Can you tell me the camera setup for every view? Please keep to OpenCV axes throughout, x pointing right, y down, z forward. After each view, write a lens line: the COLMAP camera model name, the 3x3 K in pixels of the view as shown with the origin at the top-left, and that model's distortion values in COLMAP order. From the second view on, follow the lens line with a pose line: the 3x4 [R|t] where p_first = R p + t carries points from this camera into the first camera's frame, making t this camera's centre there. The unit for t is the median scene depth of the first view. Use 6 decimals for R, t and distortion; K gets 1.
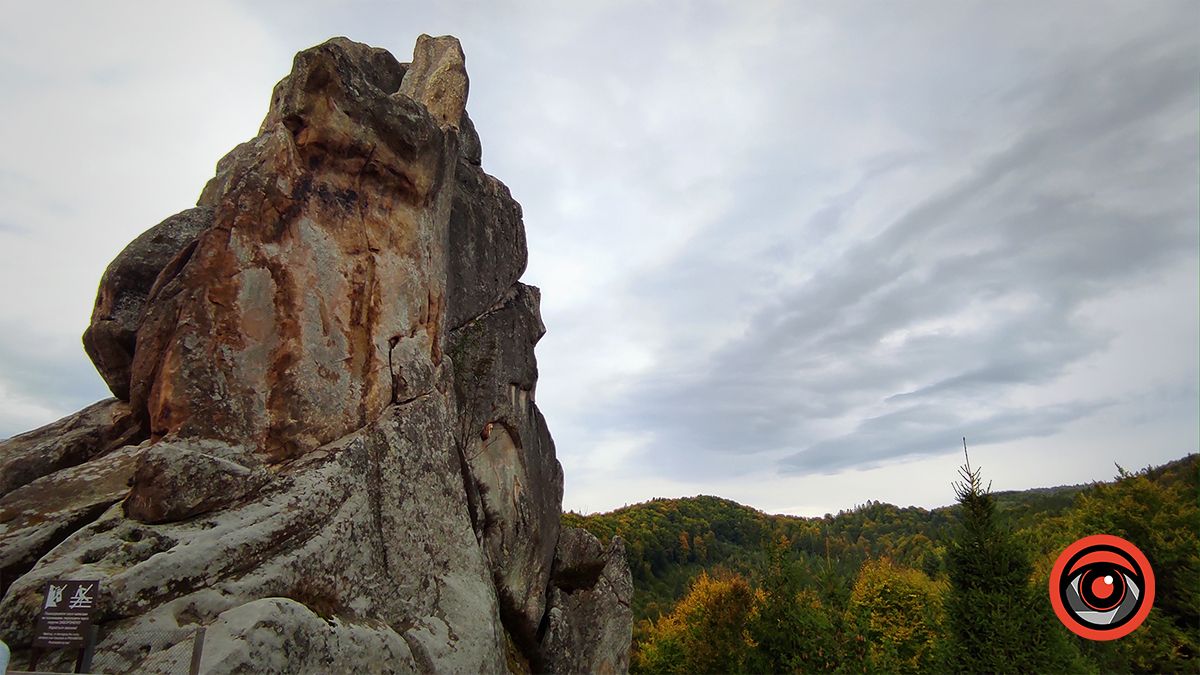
lens RADIAL K [[692.0, 0, 595.9], [0, 692.0, 339.0], [0, 0, 1]] dist [-0.050516, 0.036616]
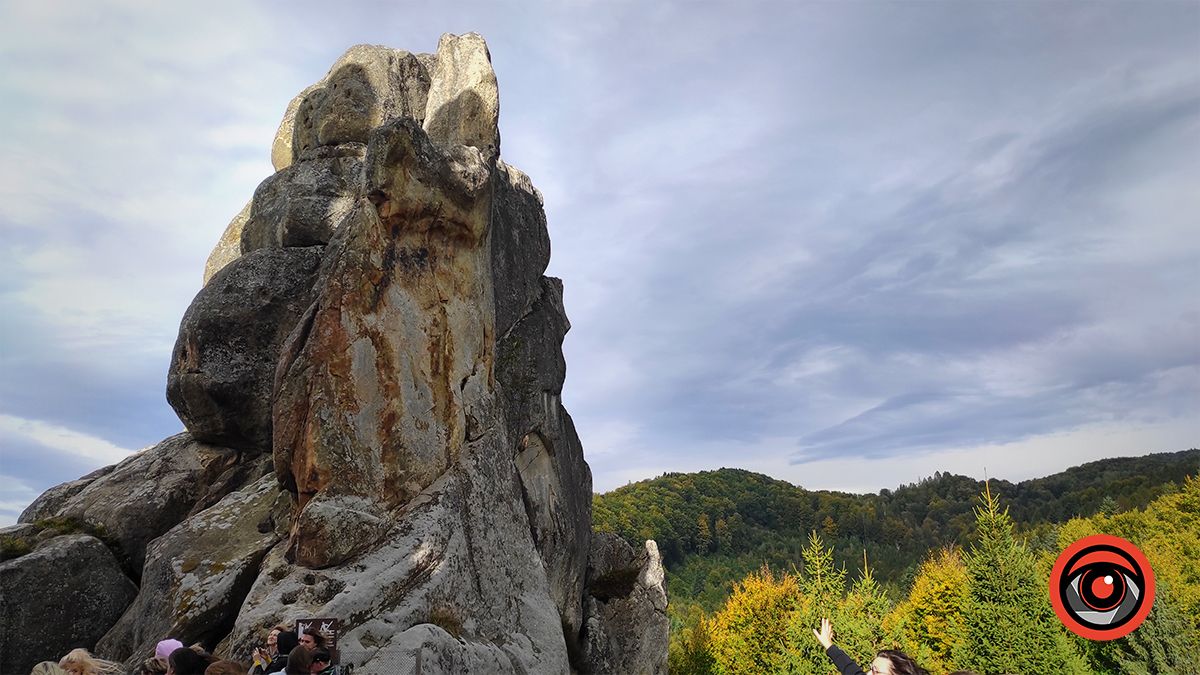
lens RADIAL K [[880.0, 0, 600.0], [0, 880.0, 337.5], [0, 0, 1]] dist [0.088068, -0.101920]
pose [[0.999704, -0.020150, 0.013640, -0.101719], [0.019084, 0.997059, 0.074224, -0.177224], [-0.015095, -0.073941, 0.997148, -0.405931]]
